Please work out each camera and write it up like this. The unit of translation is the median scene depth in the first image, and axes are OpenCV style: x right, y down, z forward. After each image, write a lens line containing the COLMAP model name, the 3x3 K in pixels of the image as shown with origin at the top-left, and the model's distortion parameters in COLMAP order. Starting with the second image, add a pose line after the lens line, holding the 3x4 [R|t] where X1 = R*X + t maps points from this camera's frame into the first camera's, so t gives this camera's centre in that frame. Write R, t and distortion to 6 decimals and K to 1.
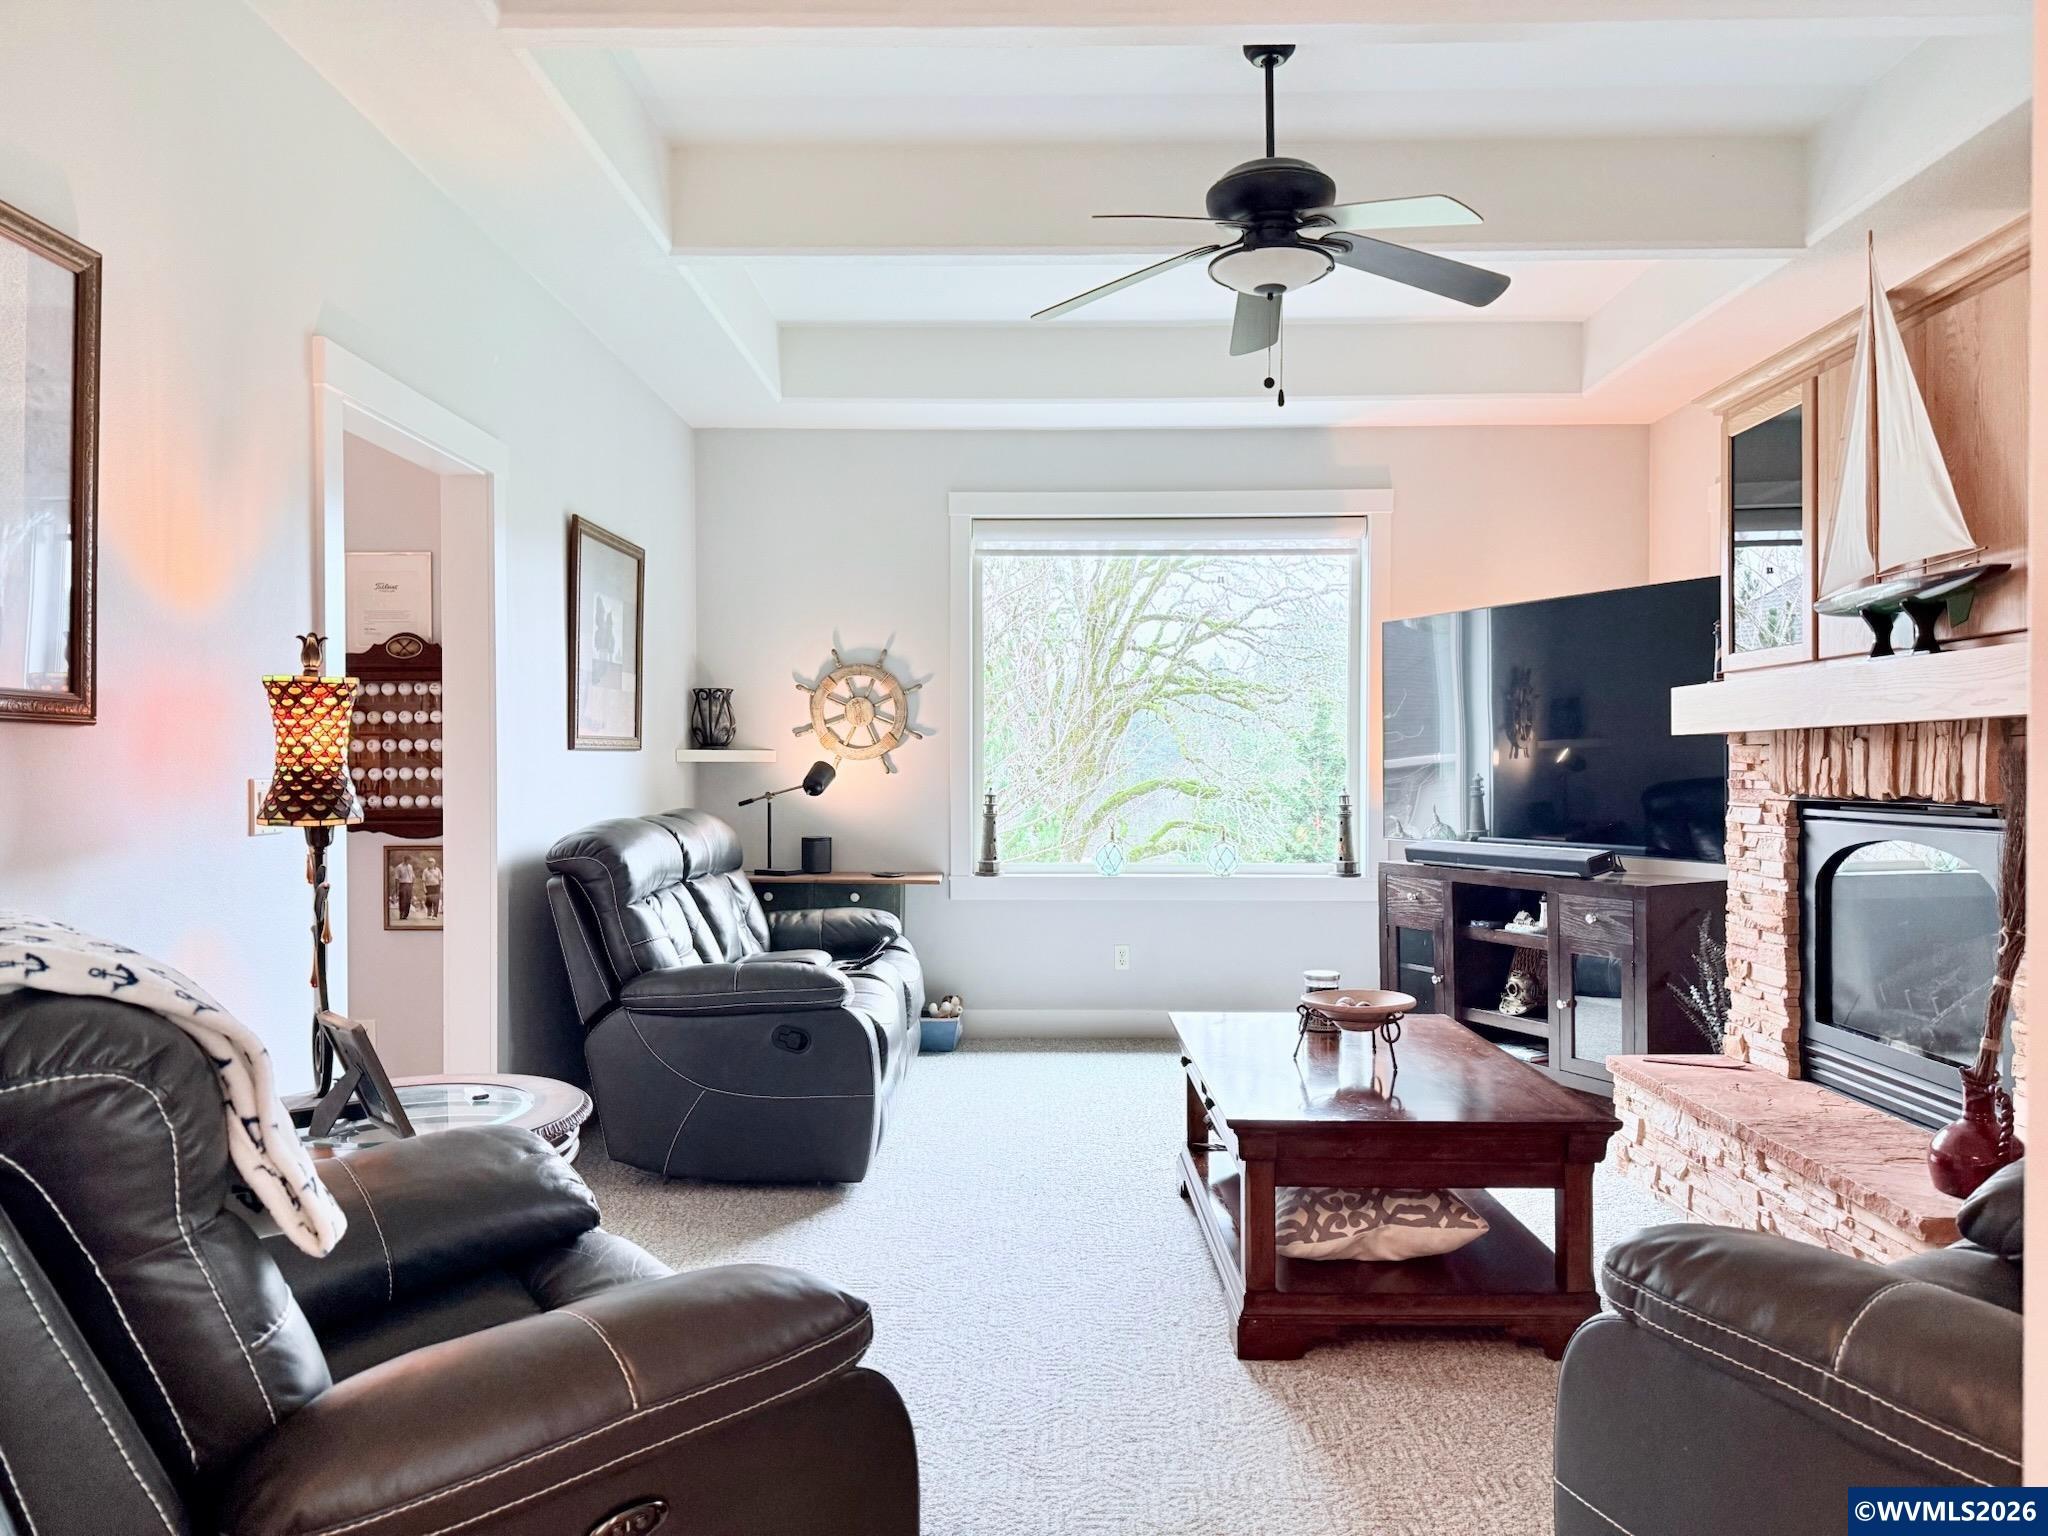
lens RADIAL K [[1404.5, 0, 1017.9], [0, 1404.5, 769.6], [0, 0, 1]] dist [0.002287, -0.006108]
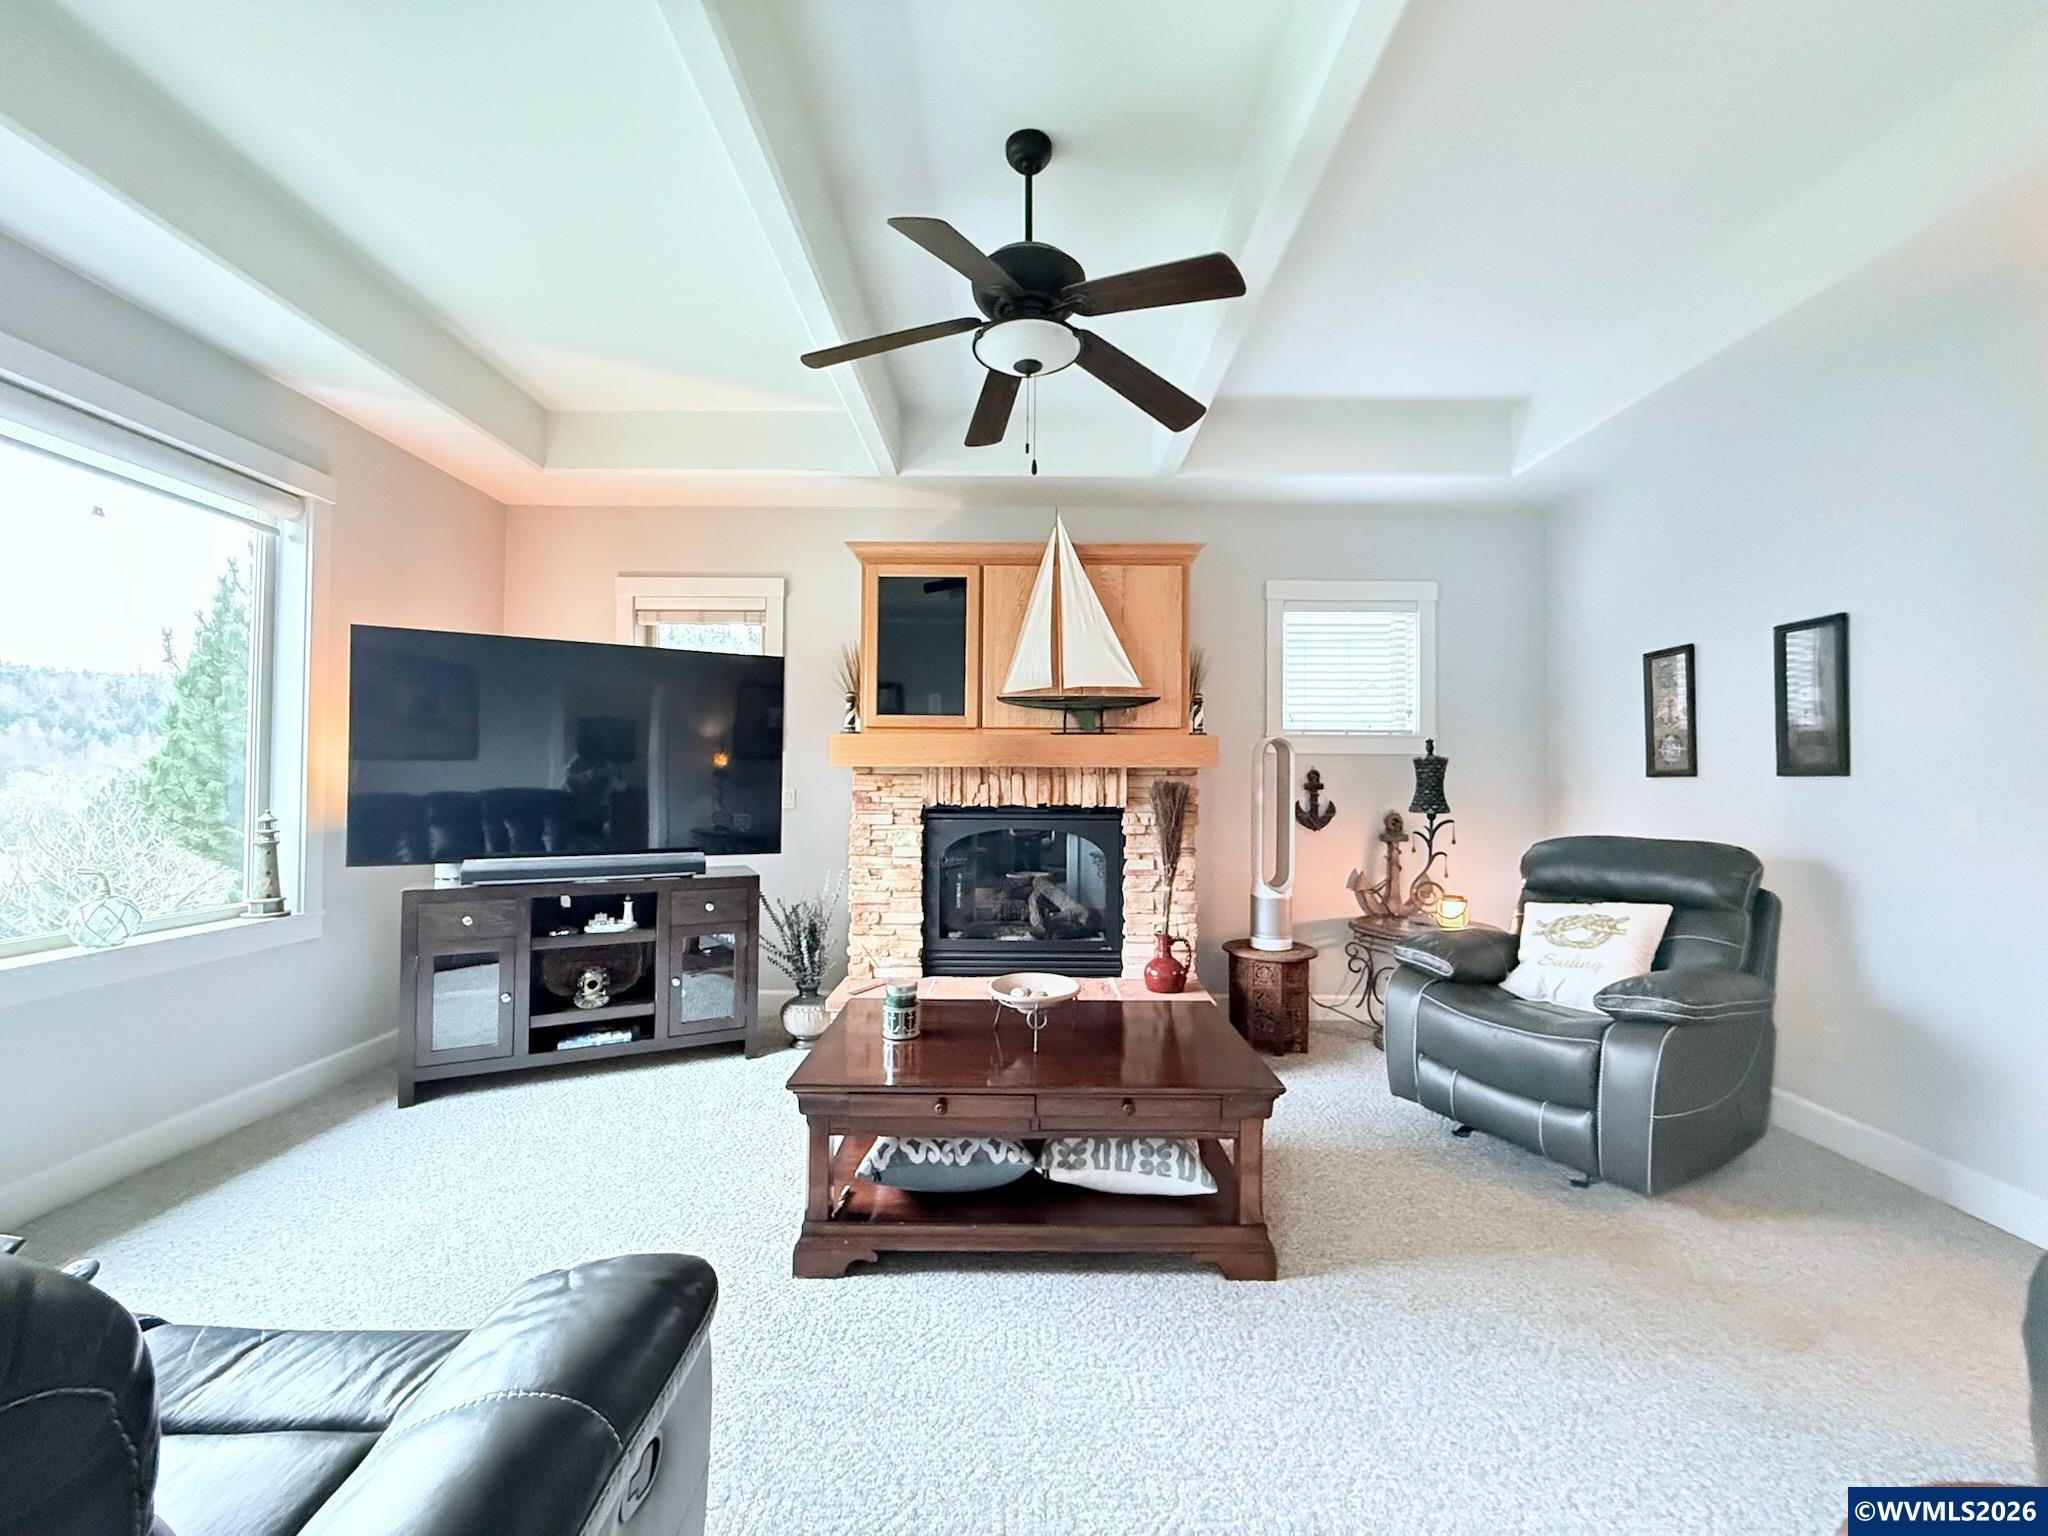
lens RADIAL K [[820.6, 0, 1012.8], [0, 820.6, 765.5], [0, 0, 1]] dist [0.001380, -0.000973]
pose [[0.009065, 0.022632, 0.999703, -0.308882], [-0.002743, 0.999741, -0.022608, -0.005826], [-0.999955, -0.002537, 0.009125, 0.660962]]
